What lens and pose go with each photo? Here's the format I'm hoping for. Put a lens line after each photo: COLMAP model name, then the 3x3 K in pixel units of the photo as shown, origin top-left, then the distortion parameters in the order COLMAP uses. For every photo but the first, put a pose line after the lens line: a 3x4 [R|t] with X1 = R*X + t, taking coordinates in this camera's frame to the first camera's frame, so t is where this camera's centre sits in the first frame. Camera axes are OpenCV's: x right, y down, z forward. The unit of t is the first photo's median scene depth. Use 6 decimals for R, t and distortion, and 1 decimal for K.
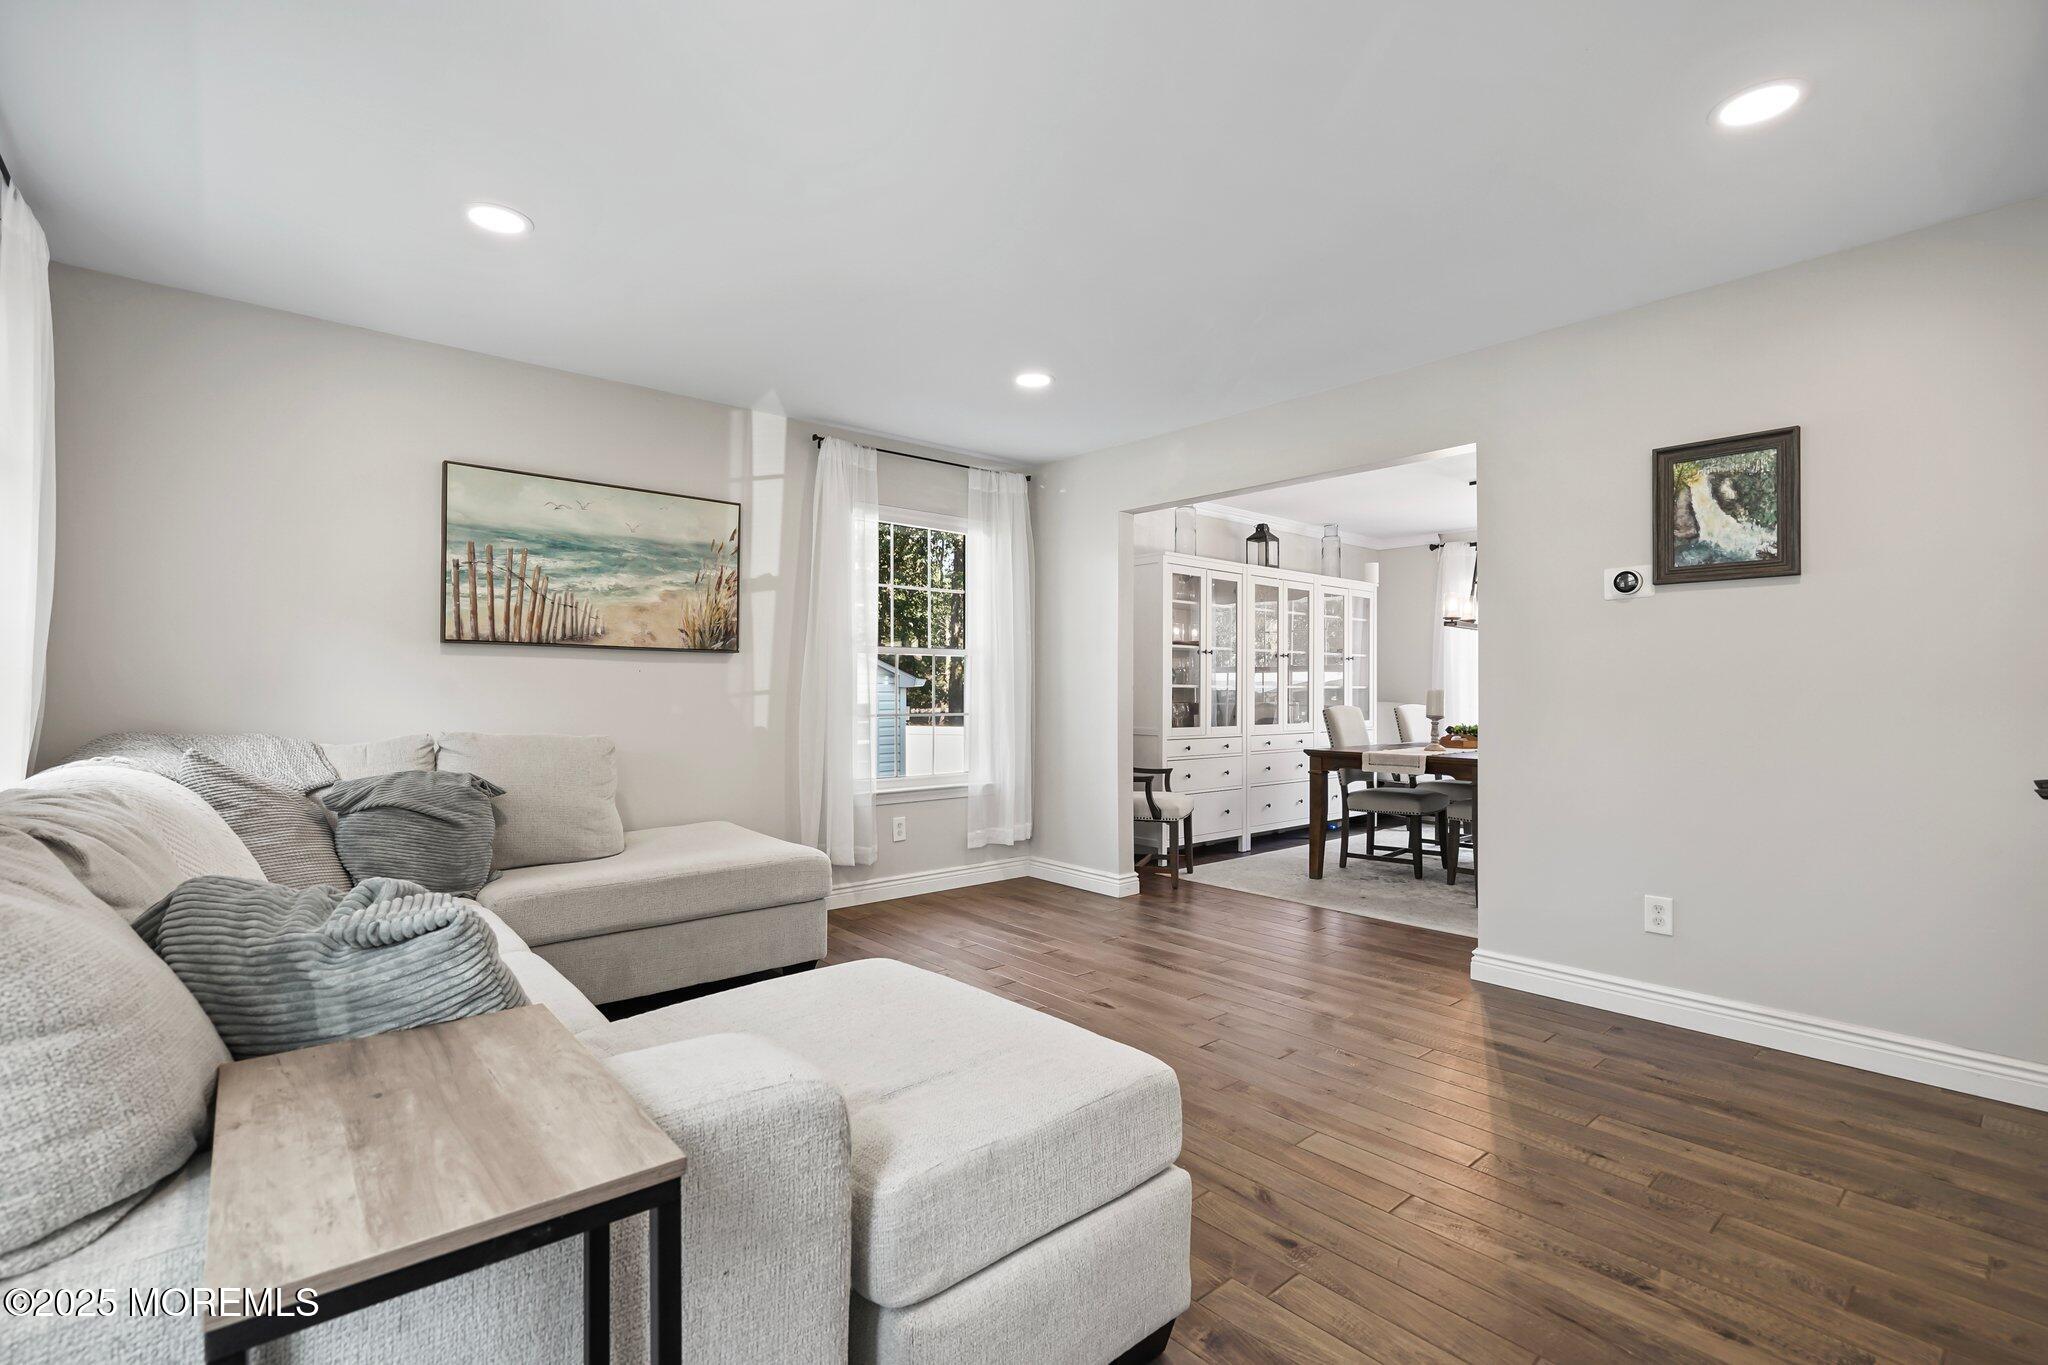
lens RADIAL K [[934.4, 0, 1016.8], [0, 934.4, 684.2], [0, 0, 1]] dist [0.000522, -0.000450]
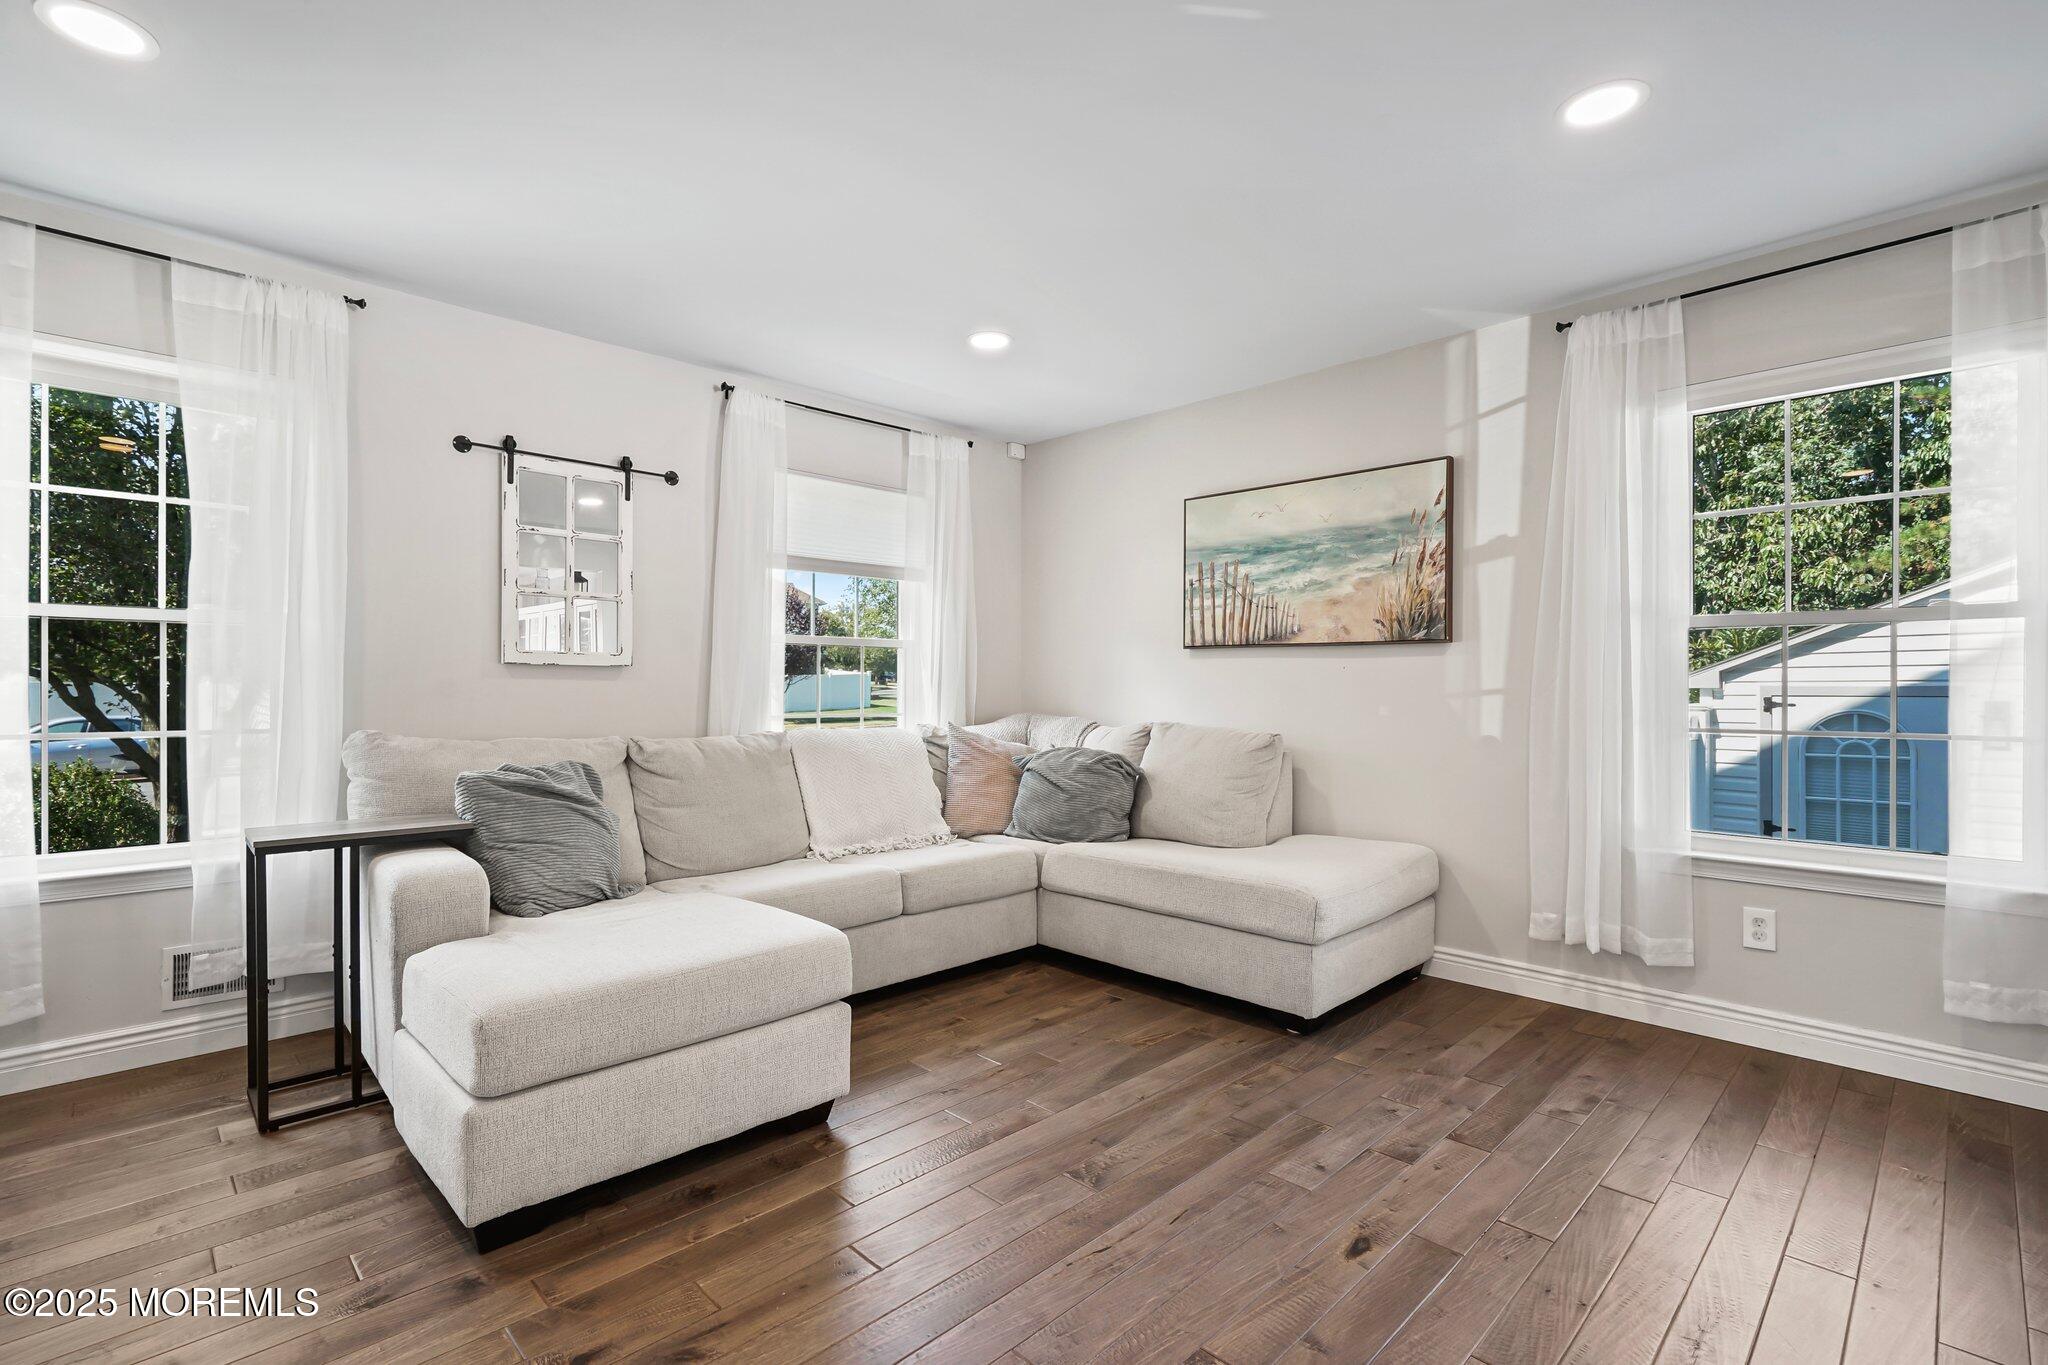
lens RADIAL K [[934.4, 0, 1015.8], [0, 934.4, 688.0], [0, 0, 1]] dist [0.000522, -0.000450]
pose [[0.062913, 0.001248, -0.998018, 0.533572], [0.005555, 0.999983, 0.001600, 0.002809], [0.998004, -0.005645, 0.062905, 0.639034]]
